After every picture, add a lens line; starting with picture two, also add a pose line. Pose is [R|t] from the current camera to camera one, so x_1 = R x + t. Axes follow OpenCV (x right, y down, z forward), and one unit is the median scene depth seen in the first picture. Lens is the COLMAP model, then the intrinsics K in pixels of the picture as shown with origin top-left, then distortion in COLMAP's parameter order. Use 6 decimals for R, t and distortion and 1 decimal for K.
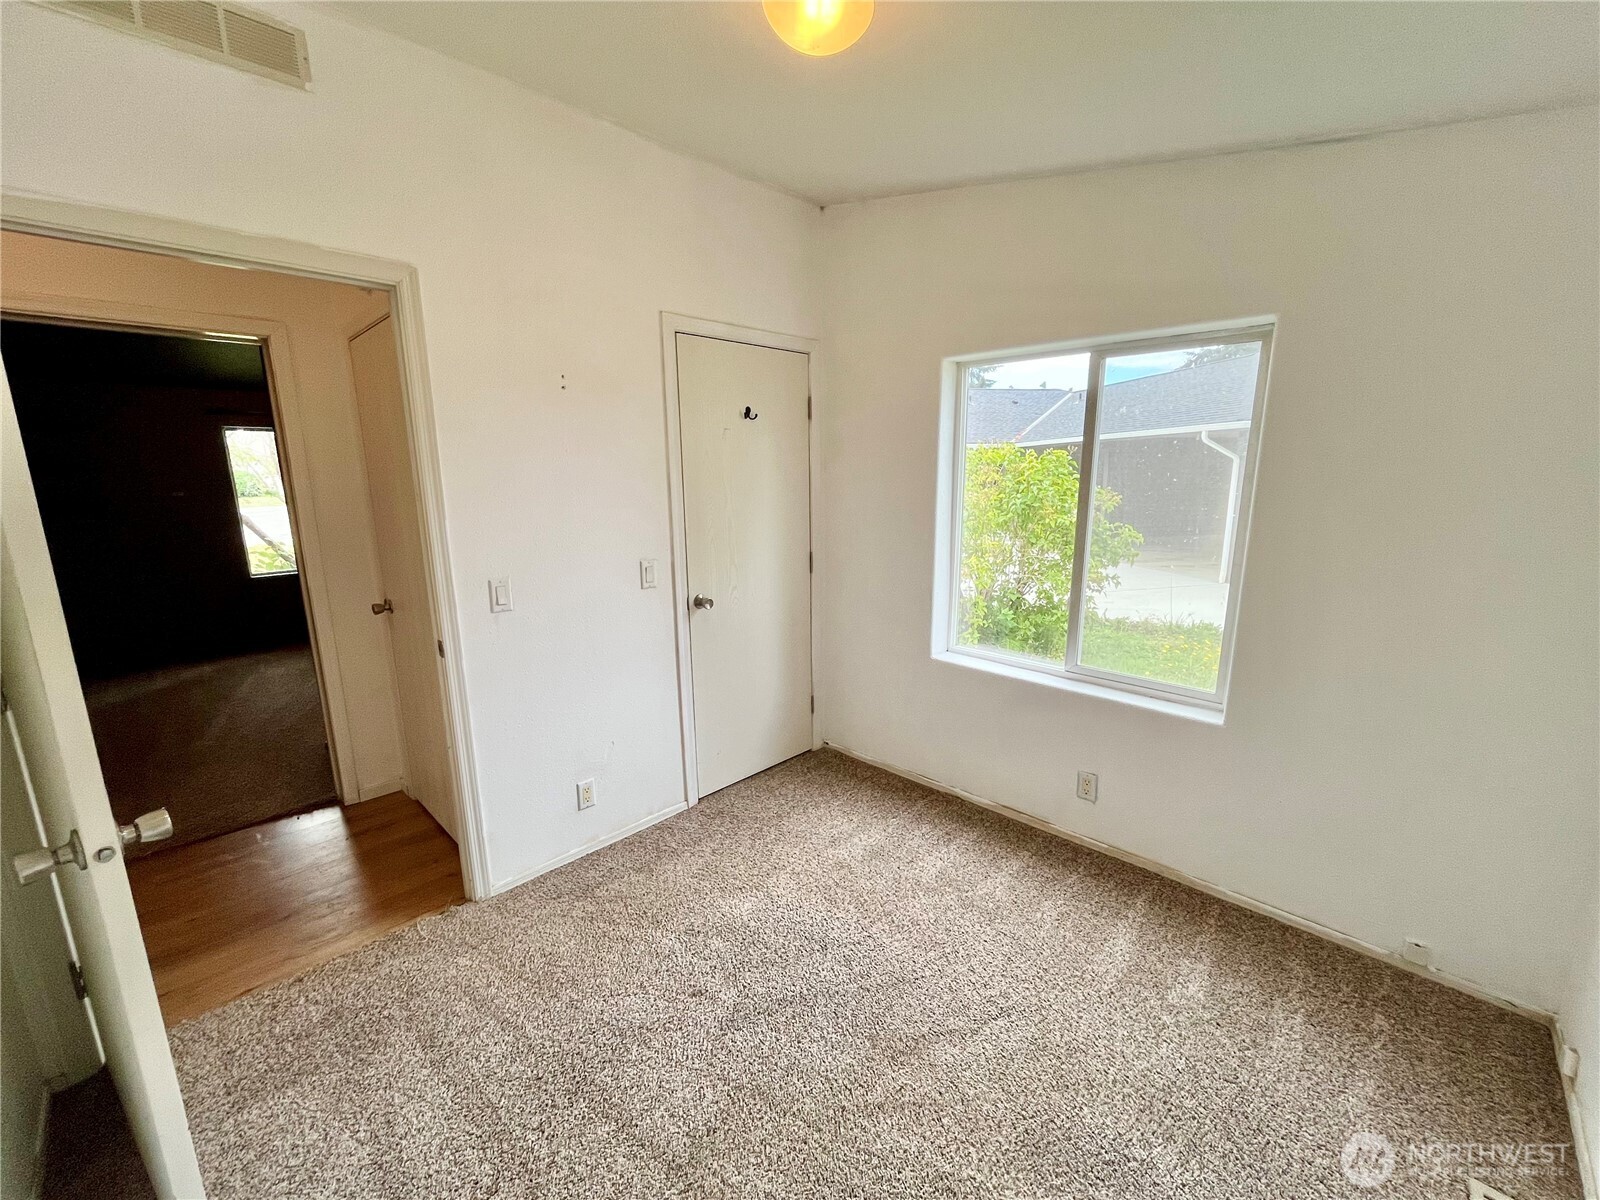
lens RADIAL K [[644.8, 0, 798.9], [0, 644.8, 605.7], [0, 0, 1]] dist [-0.001696, 0.000355]
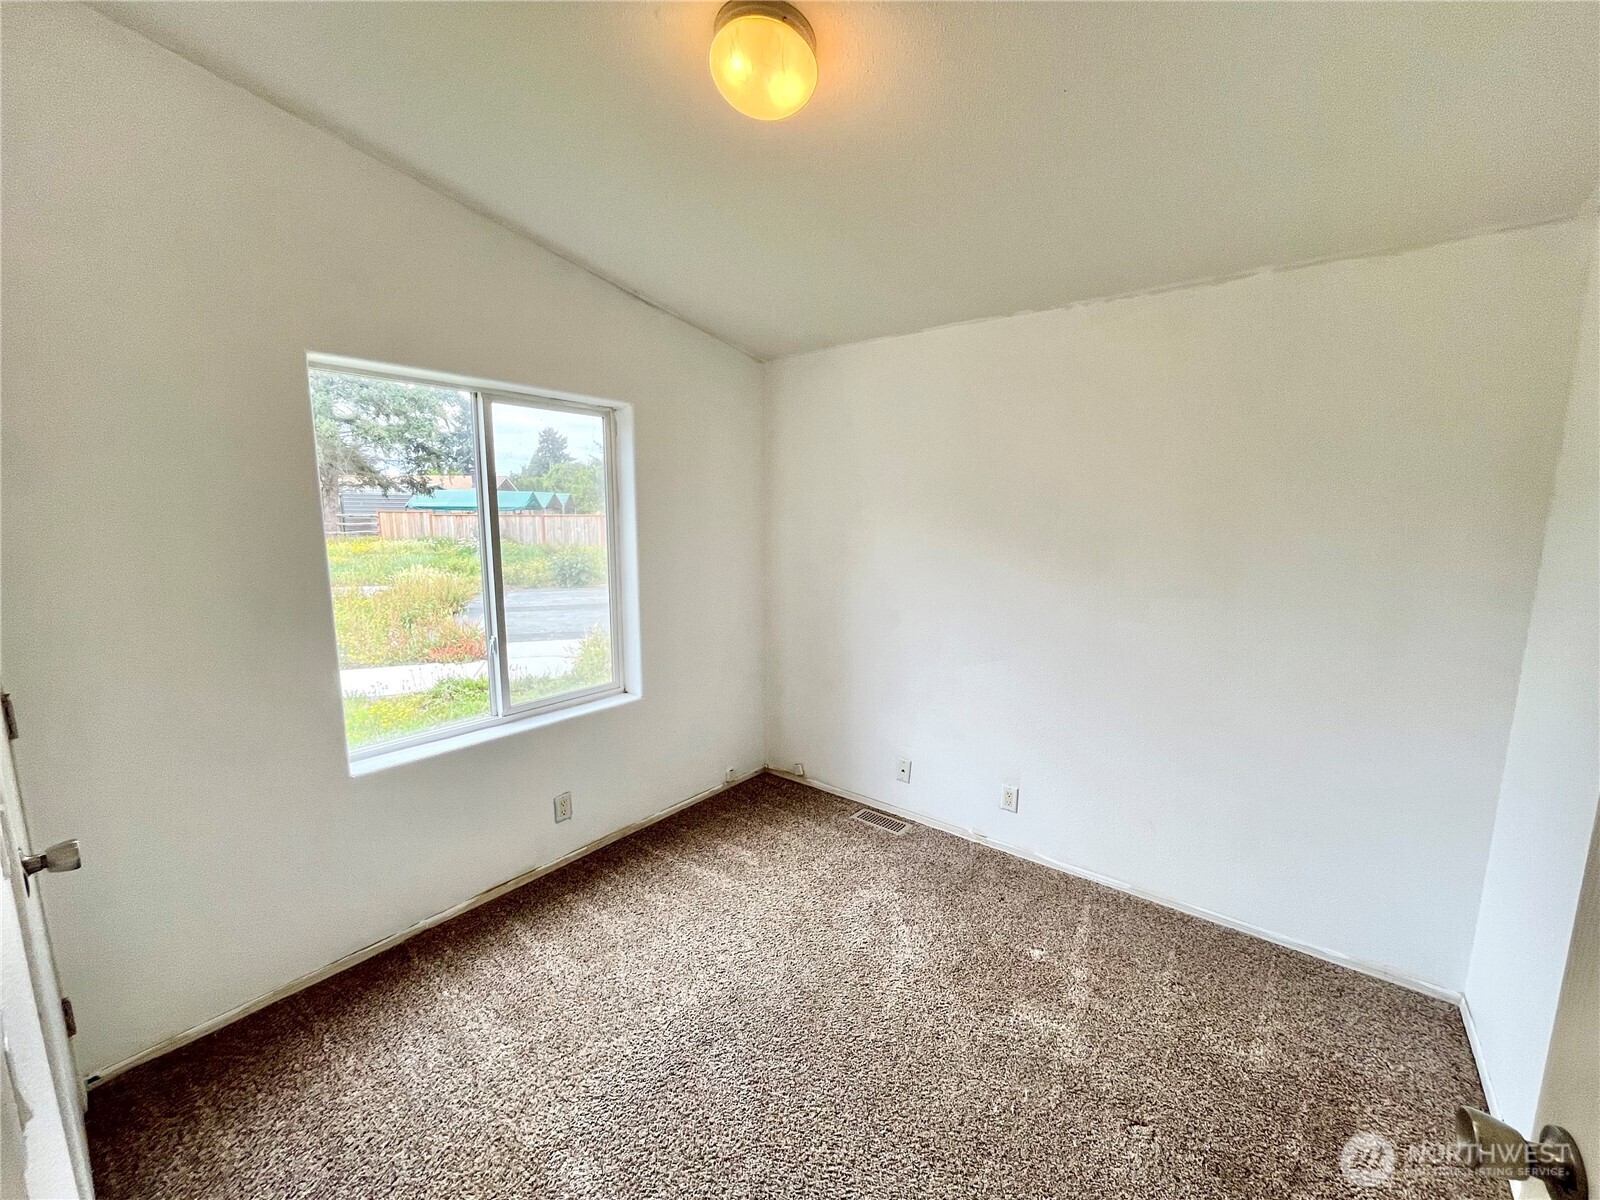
lens RADIAL K [[644.8, 0, 798.9], [0, 644.8, 605.7], [0, 0, 1]] dist [-0.001696, 0.000355]
pose [[-0.102072, -0.138328, 0.985113, -0.587294], [0.198968, 0.967436, 0.156461, -0.128101], [-0.974676, 0.211976, -0.071226, 0.628267]]
